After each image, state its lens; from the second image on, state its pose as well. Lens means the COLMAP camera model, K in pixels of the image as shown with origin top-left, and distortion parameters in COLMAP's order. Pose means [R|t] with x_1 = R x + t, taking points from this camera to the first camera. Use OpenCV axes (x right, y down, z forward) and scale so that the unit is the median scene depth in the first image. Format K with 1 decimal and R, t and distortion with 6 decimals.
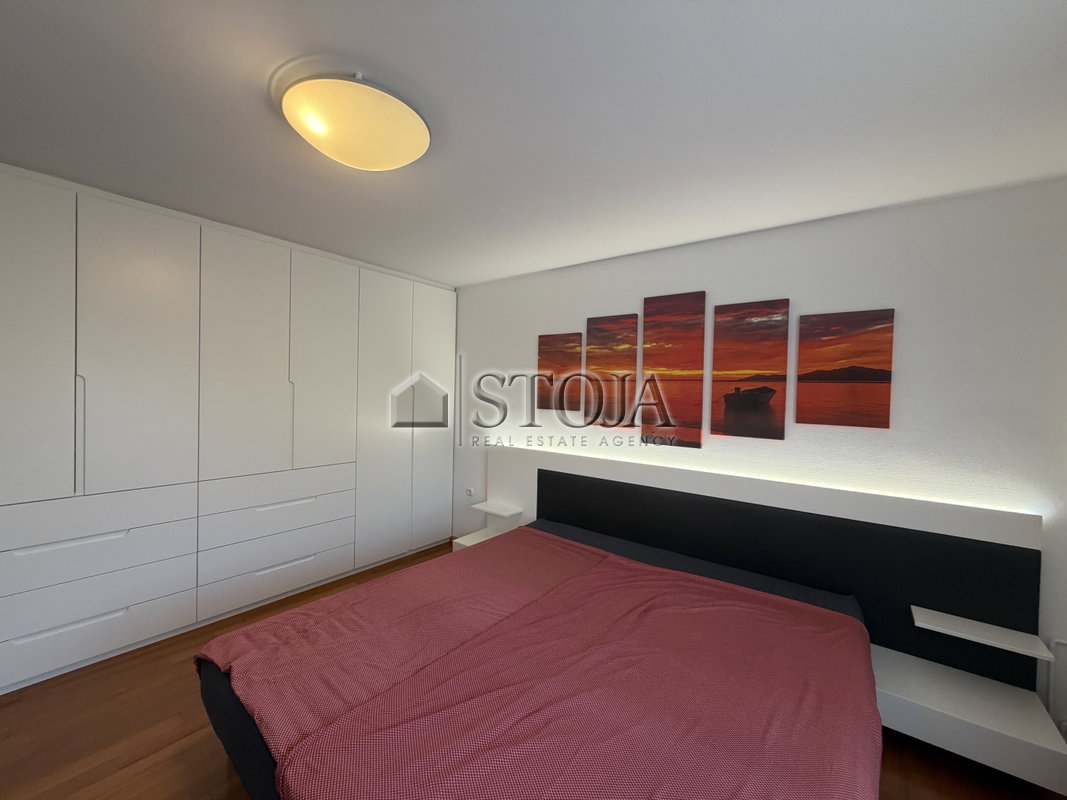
lens RADIAL K [[425.3, 0, 528.4], [0, 425.3, 397.4], [0, 0, 1]] dist [0.000147, 0.000209]
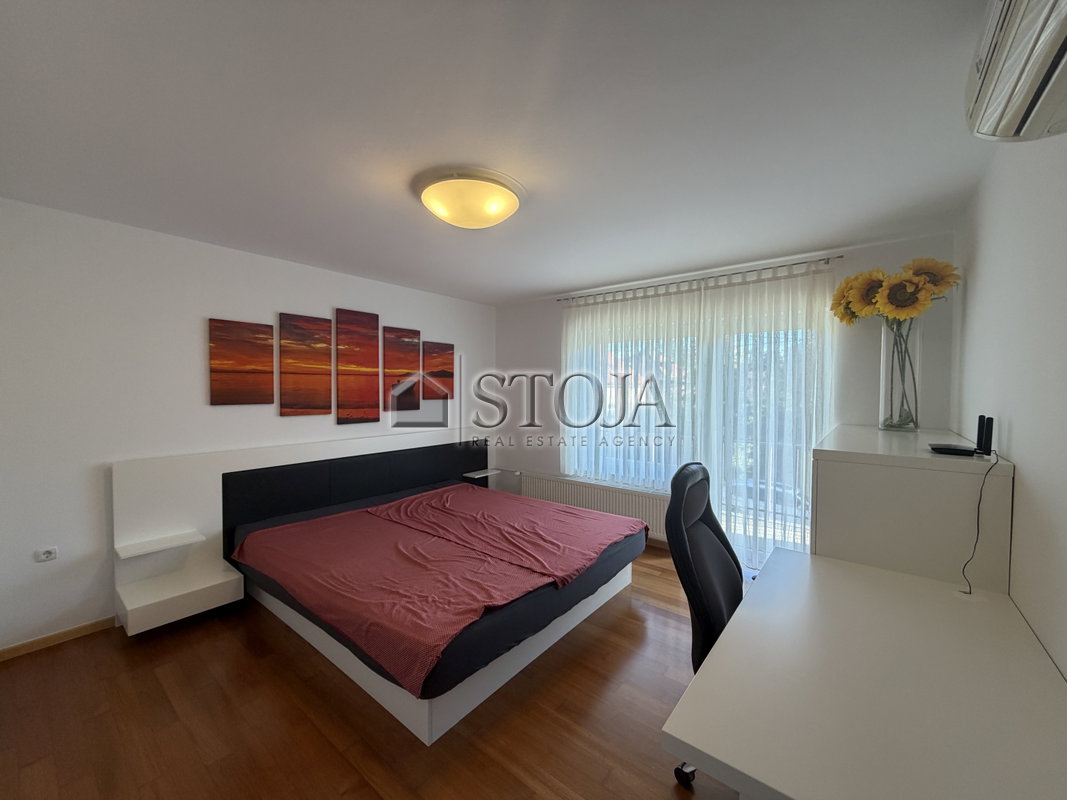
lens RADIAL K [[425.3, 0, 528.4], [0, 425.3, 397.4], [0, 0, 1]] dist [0.000147, 0.000209]
pose [[0.002080, -0.036830, 0.999319, -1.023325], [0.029093, 0.998901, 0.036754, -0.003028], [-0.999575, 0.028997, 0.003149, 0.467294]]
